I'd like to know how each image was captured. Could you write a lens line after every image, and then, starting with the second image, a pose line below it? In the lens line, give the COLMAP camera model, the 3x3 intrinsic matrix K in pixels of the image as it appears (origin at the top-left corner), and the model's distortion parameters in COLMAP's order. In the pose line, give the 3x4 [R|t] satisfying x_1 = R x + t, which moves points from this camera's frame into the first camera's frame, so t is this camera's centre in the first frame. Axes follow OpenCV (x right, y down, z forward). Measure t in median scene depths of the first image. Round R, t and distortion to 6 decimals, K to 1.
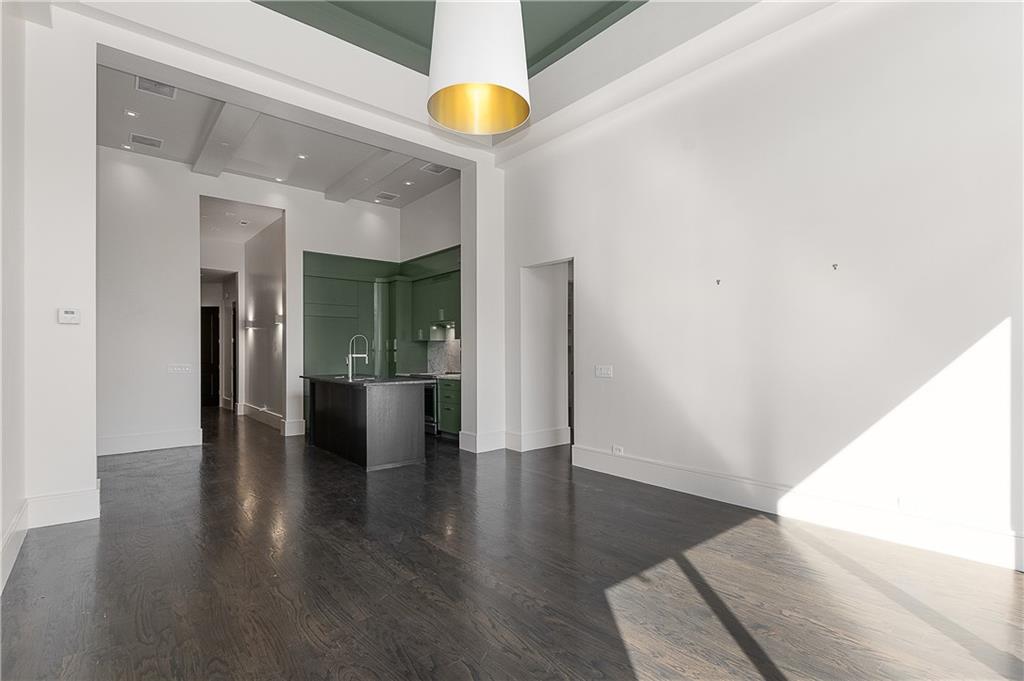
lens RADIAL K [[488.2, 0, 513.6], [0, 488.2, 346.4], [0, 0, 1]] dist [0.010492, 0.000039]
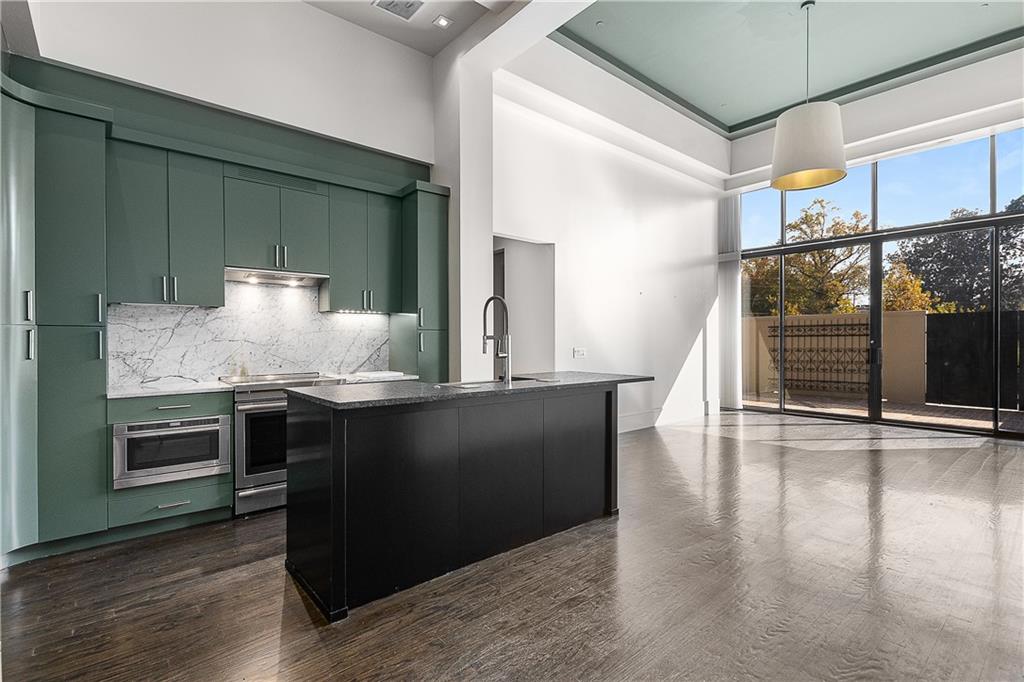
lens RADIAL K [[488.2, 0, 513.6], [0, 488.2, 346.9], [0, 0, 1]] dist [0.010492, 0.000039]
pose [[-0.014777, -0.007577, 0.999862, -0.596794], [-0.008278, 0.999938, 0.007455, 0.018197], [-0.999857, -0.008167, -0.014838, 0.724123]]
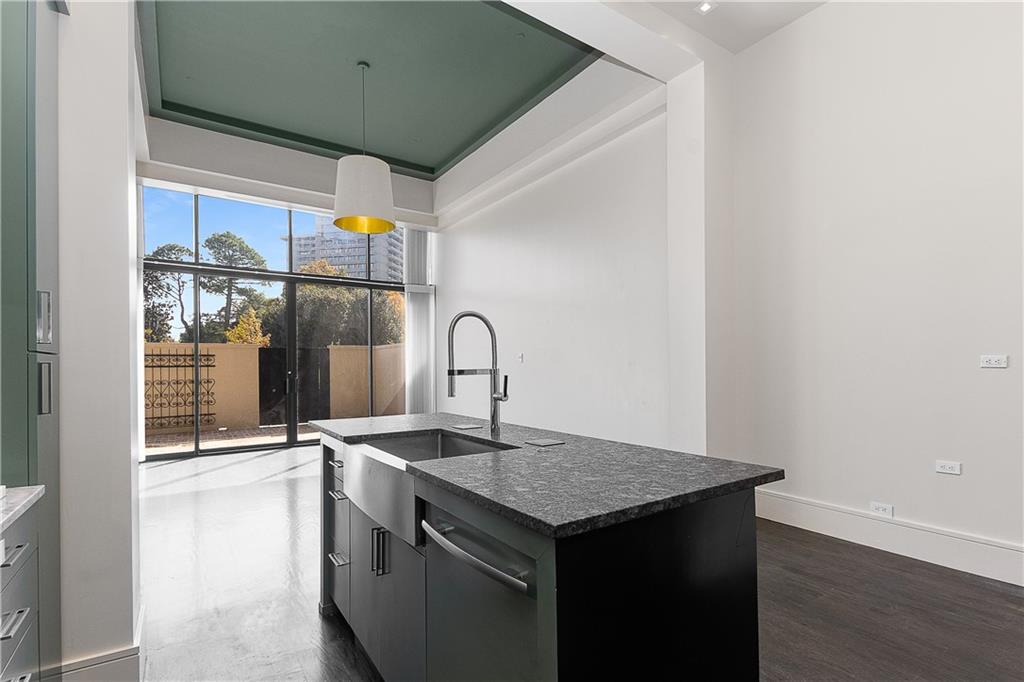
lens RADIAL K [[486.4, 0, 531.6], [0, 486.4, 367.7], [0, 0, 1]] dist [0.002620, 0.000170]
pose [[-0.997428, 0.010753, 0.070867, -0.274810], [0.010027, 0.999894, -0.010597, 0.015190], [-0.070973, -0.009859, -0.997430, 0.977190]]
